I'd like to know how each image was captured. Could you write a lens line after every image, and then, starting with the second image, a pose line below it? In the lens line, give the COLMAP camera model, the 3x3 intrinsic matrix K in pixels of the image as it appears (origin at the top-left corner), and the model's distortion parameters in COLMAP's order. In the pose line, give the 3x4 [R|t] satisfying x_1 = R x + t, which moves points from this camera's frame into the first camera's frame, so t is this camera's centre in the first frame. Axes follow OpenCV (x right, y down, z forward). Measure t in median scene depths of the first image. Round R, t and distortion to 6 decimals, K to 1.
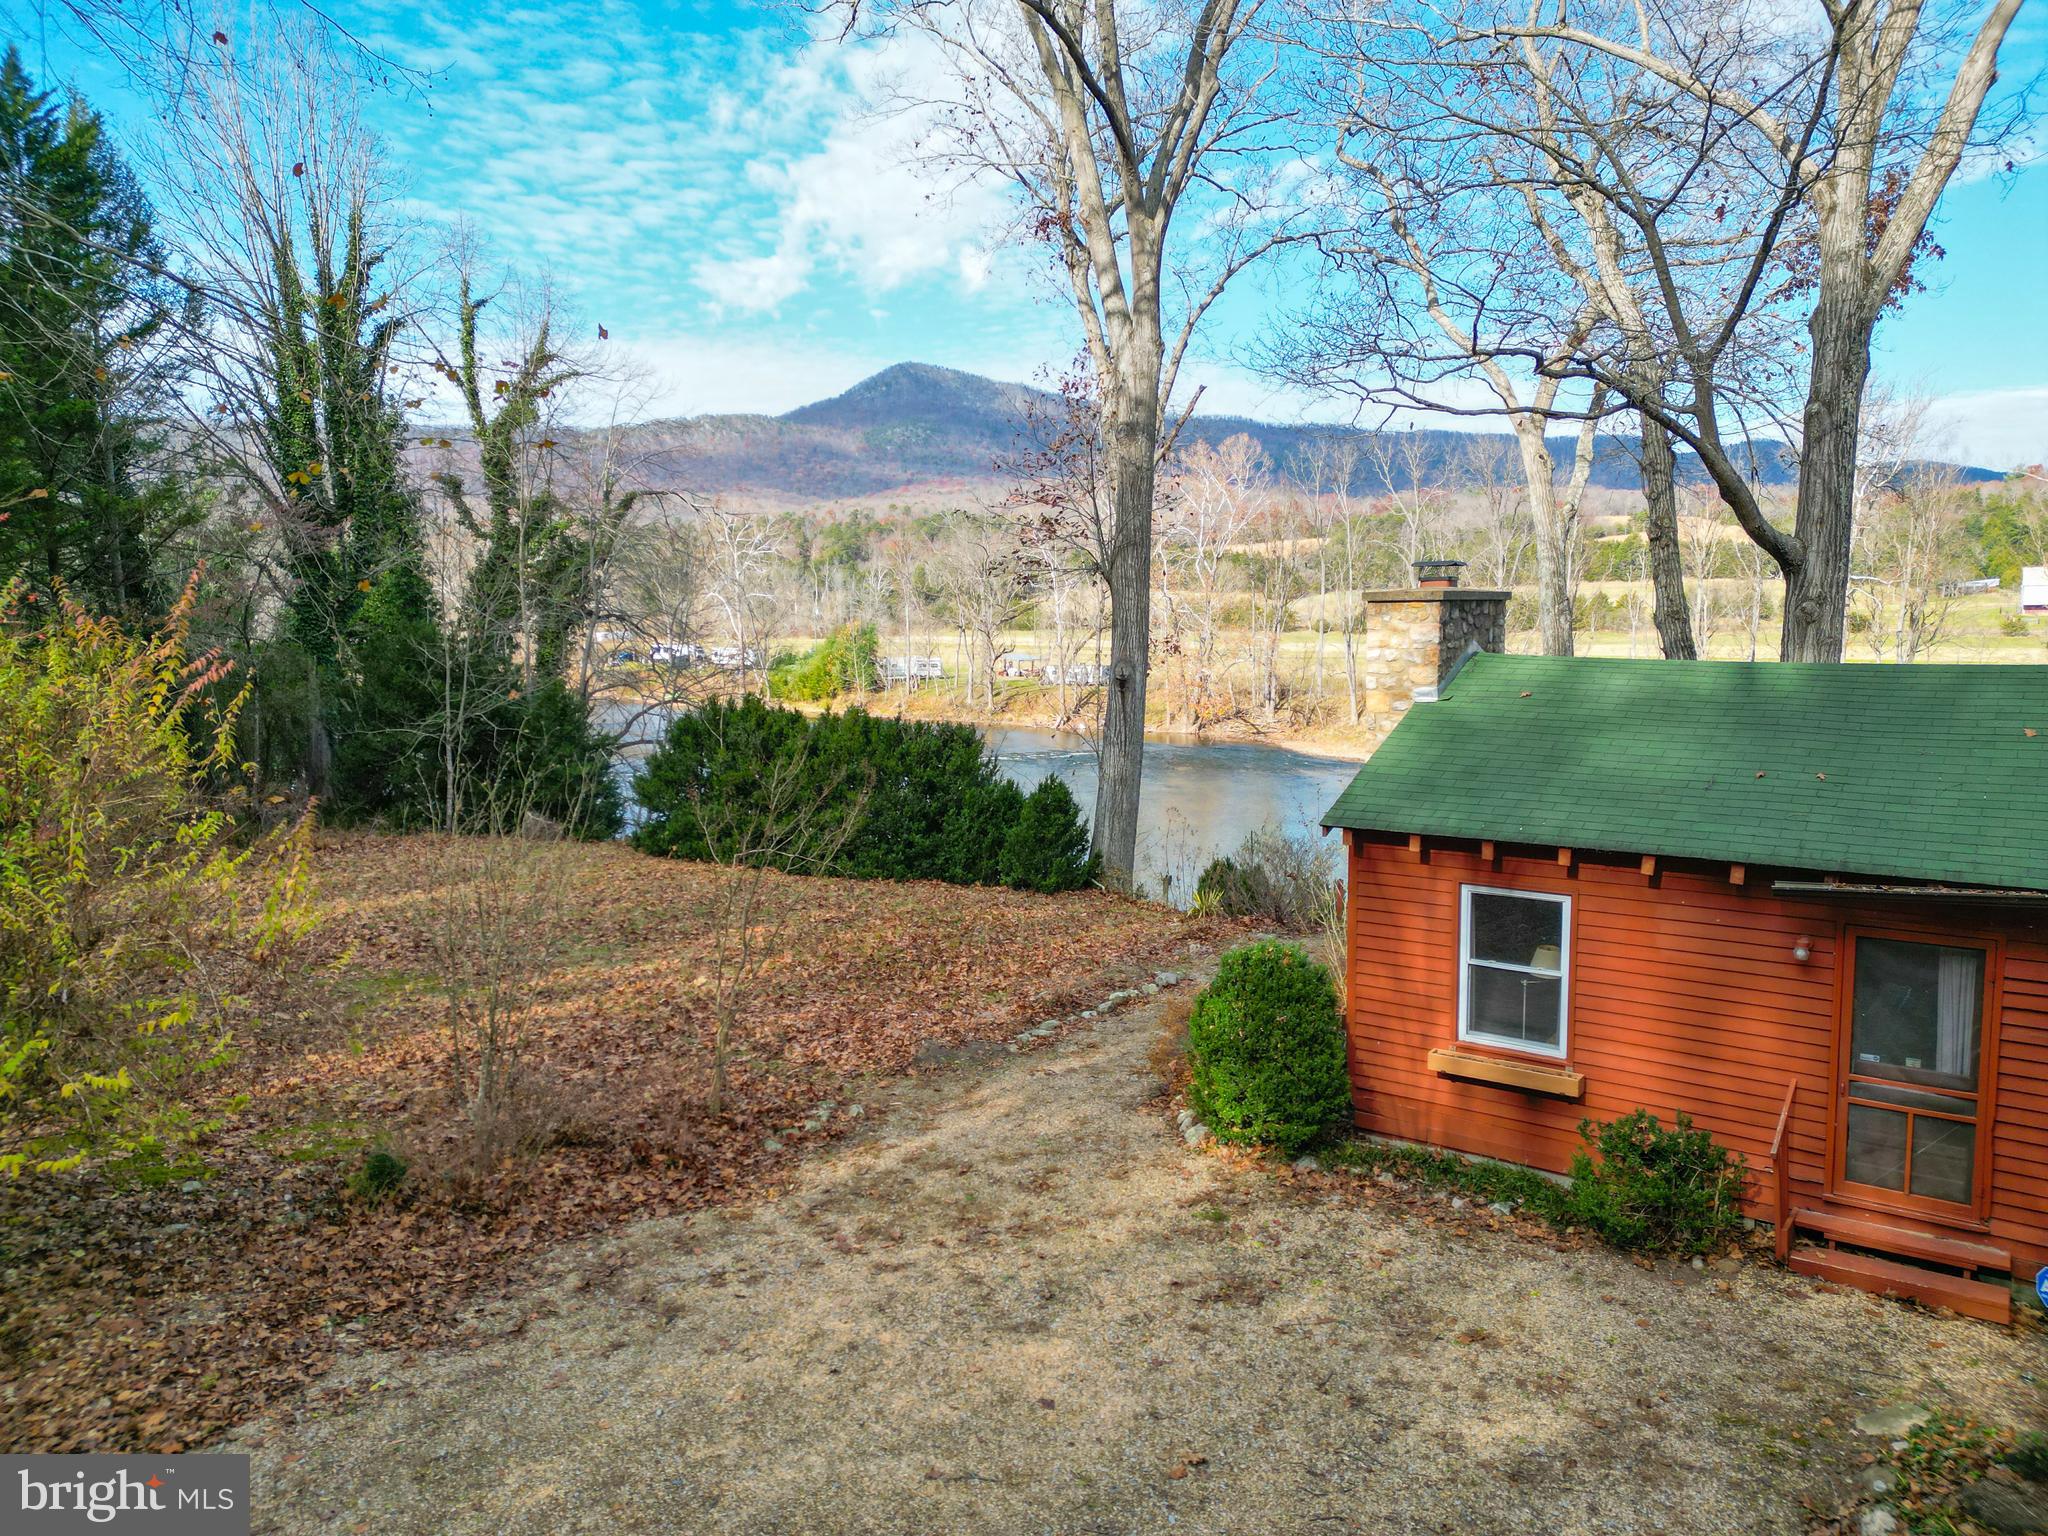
lens RADIAL K [[1417.4, 0, 1024.0], [0, 1417.4, 768.0], [0, 0, 1]] dist [0.100254, -0.093335]
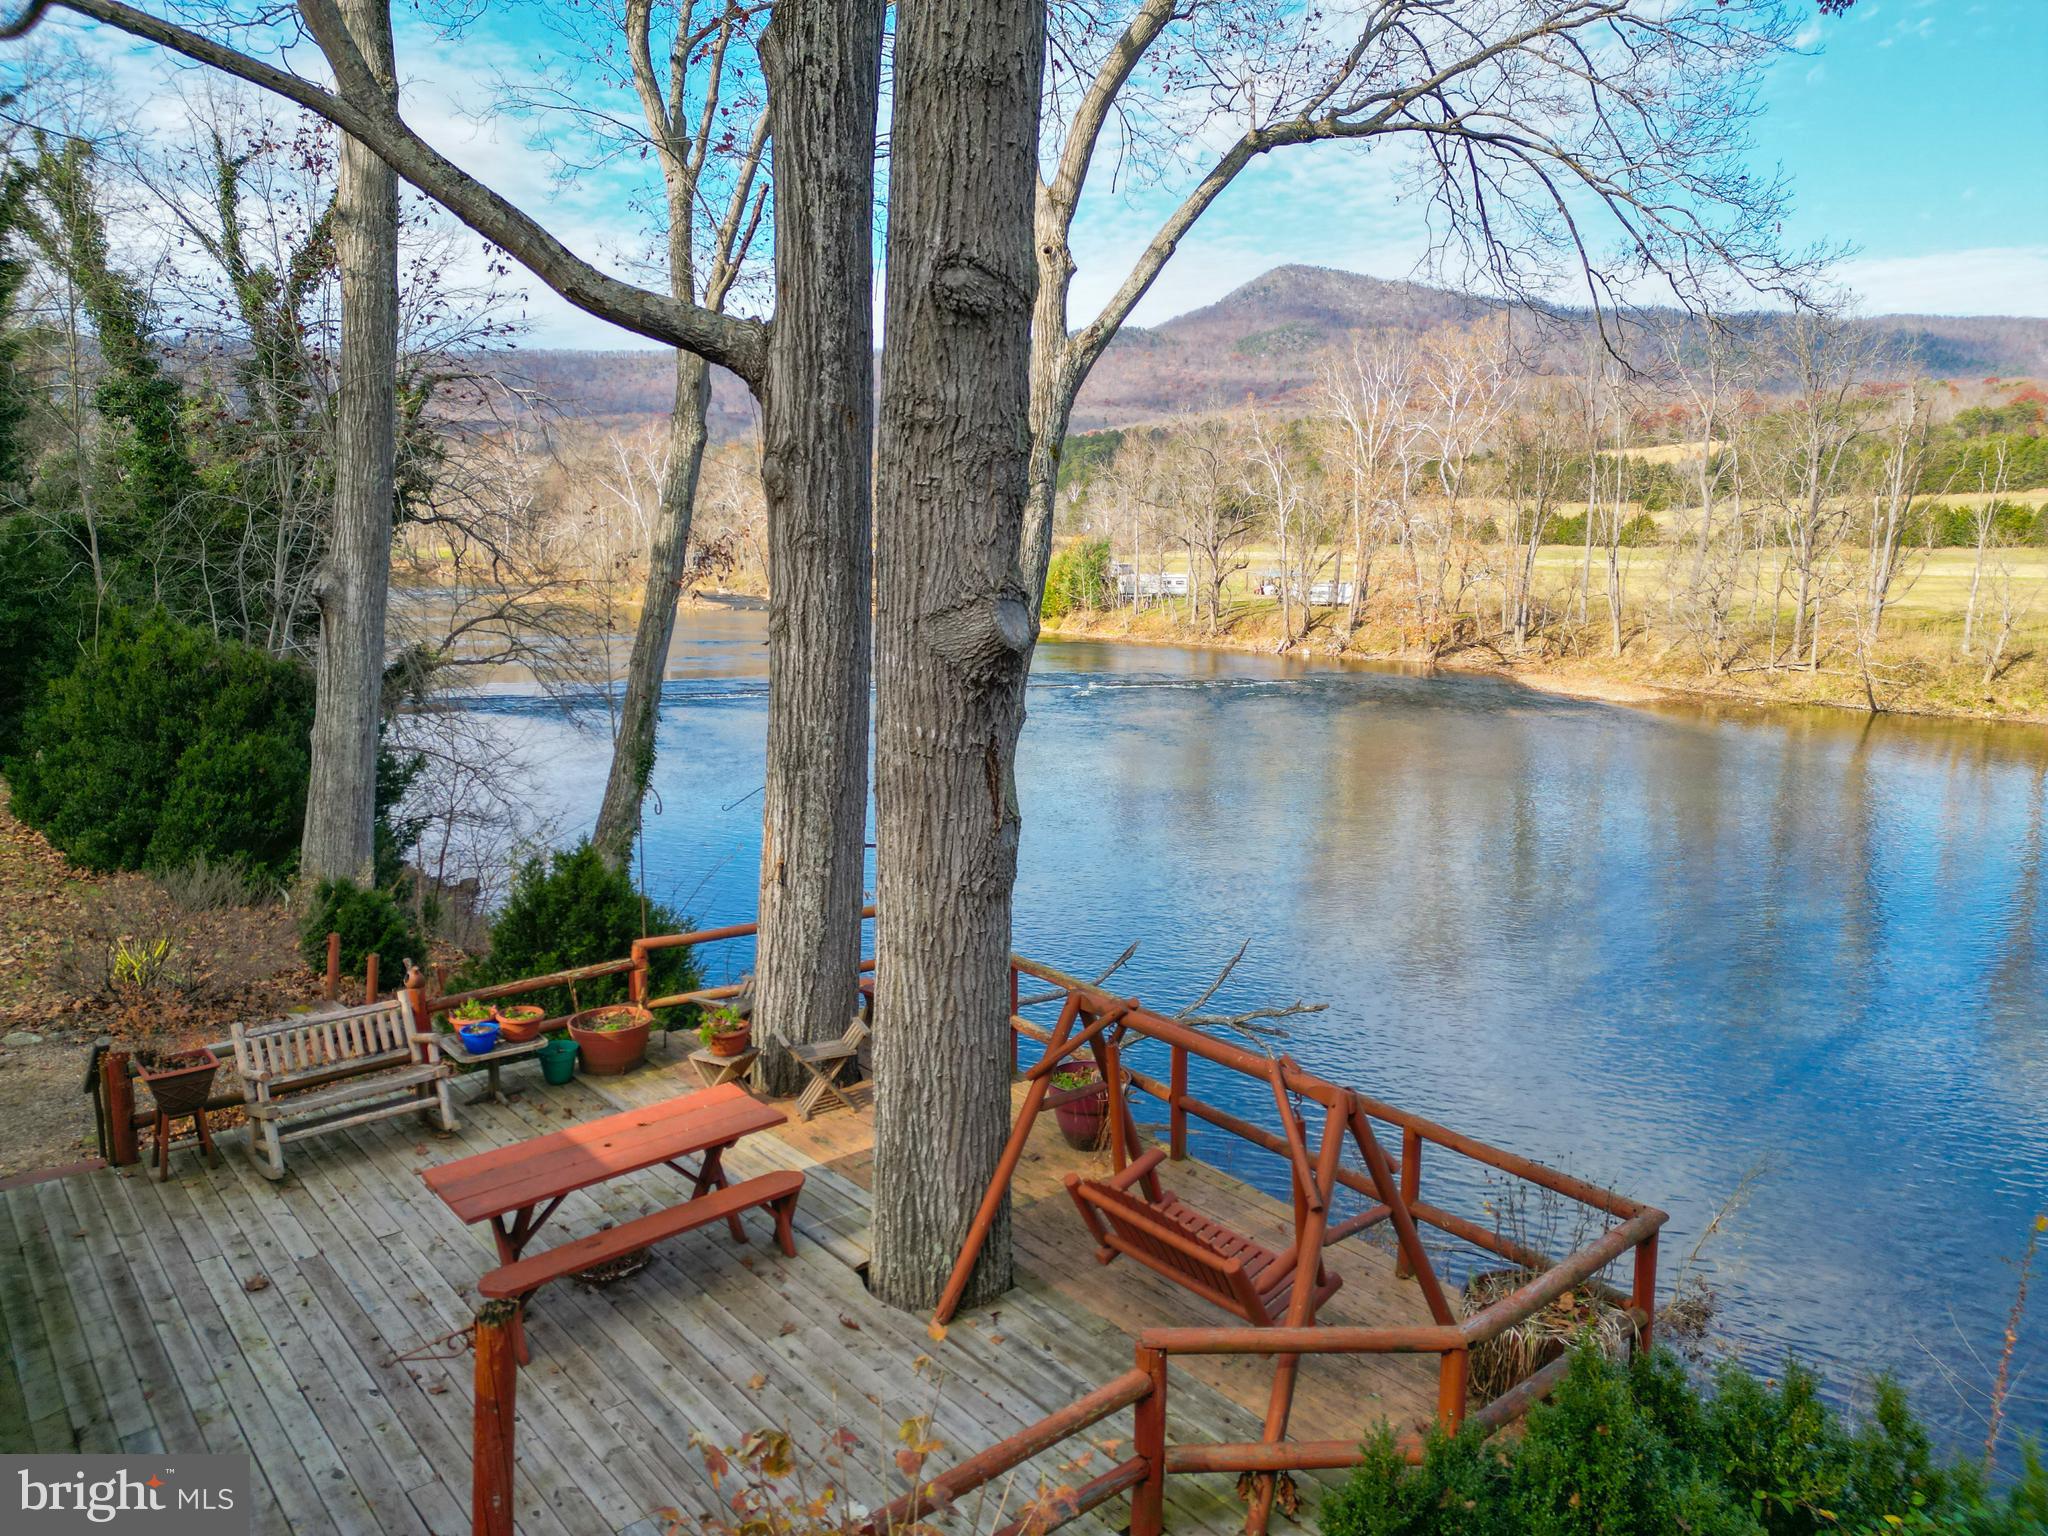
lens RADIAL K [[1421.2, 0, 1019.4], [0, 1421.2, 769.2], [0, 0, 1]] dist [0.121043, -0.155802]
pose [[0.967225, 0.042506, -0.250338, 0.093779], [-0.028017, 0.997735, 0.061158, -0.005325], [0.252371, -0.052140, 0.966225, 0.069510]]
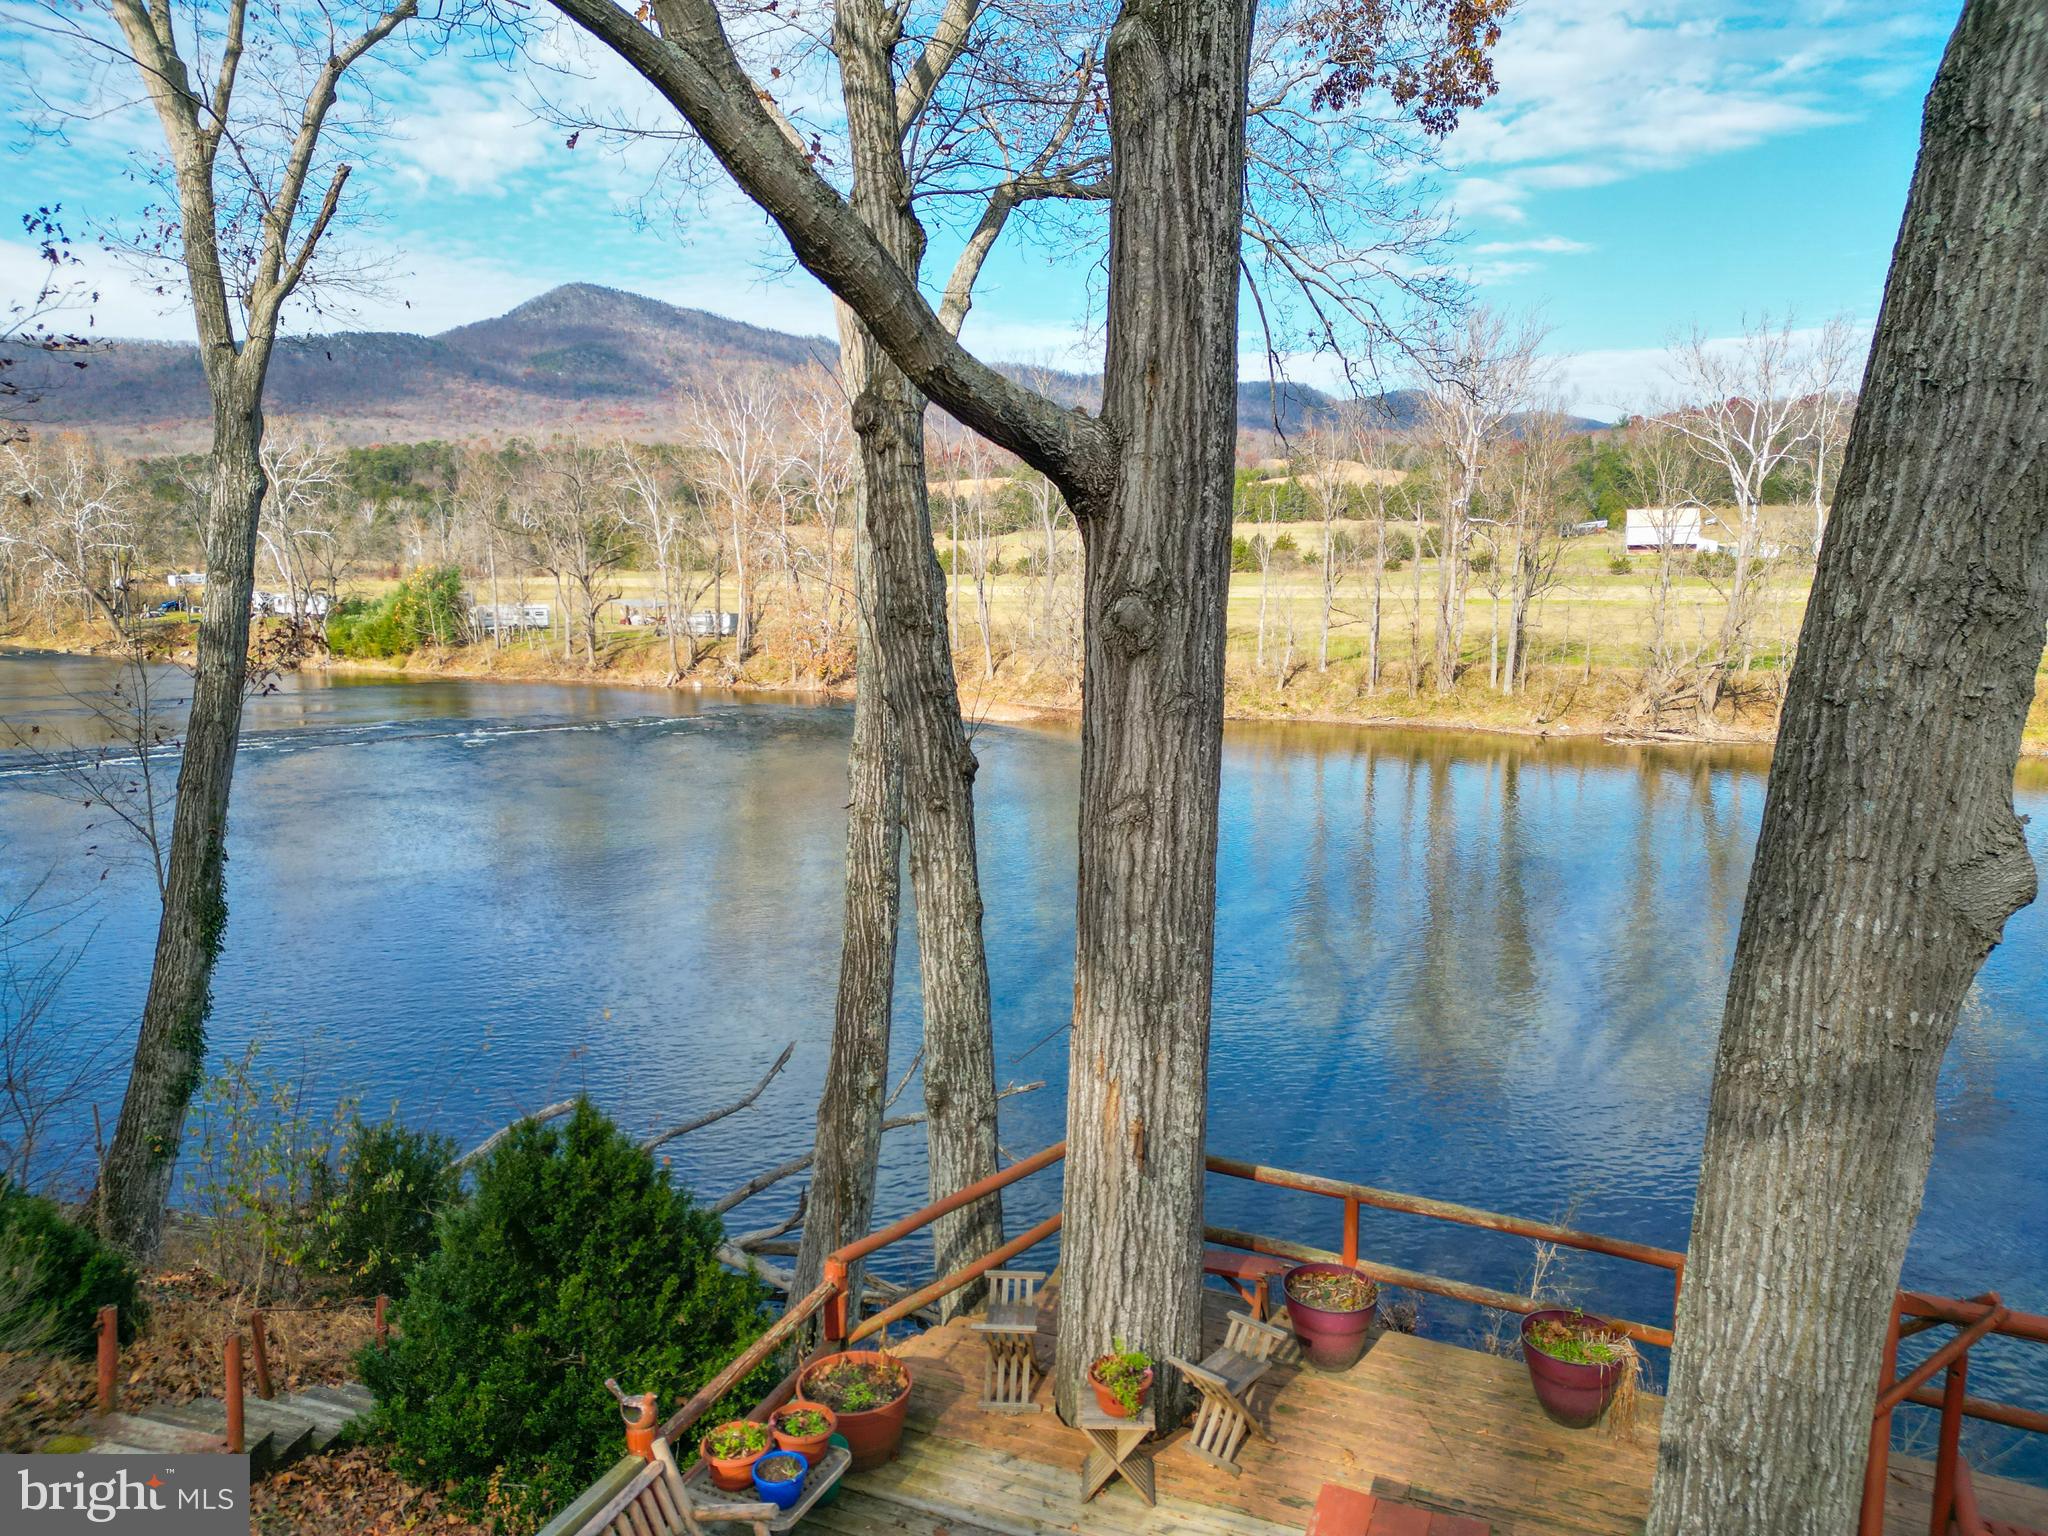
lens RADIAL K [[1421.2, 0, 1019.4], [0, 1421.2, 769.2], [0, 0, 1]] dist [0.121043, -0.155802]
pose [[0.978937, -0.033134, 0.201456, 0.055372], [0.024656, 0.998707, 0.044448, -0.011074], [-0.202668, -0.038544, 0.978489, 0.082268]]
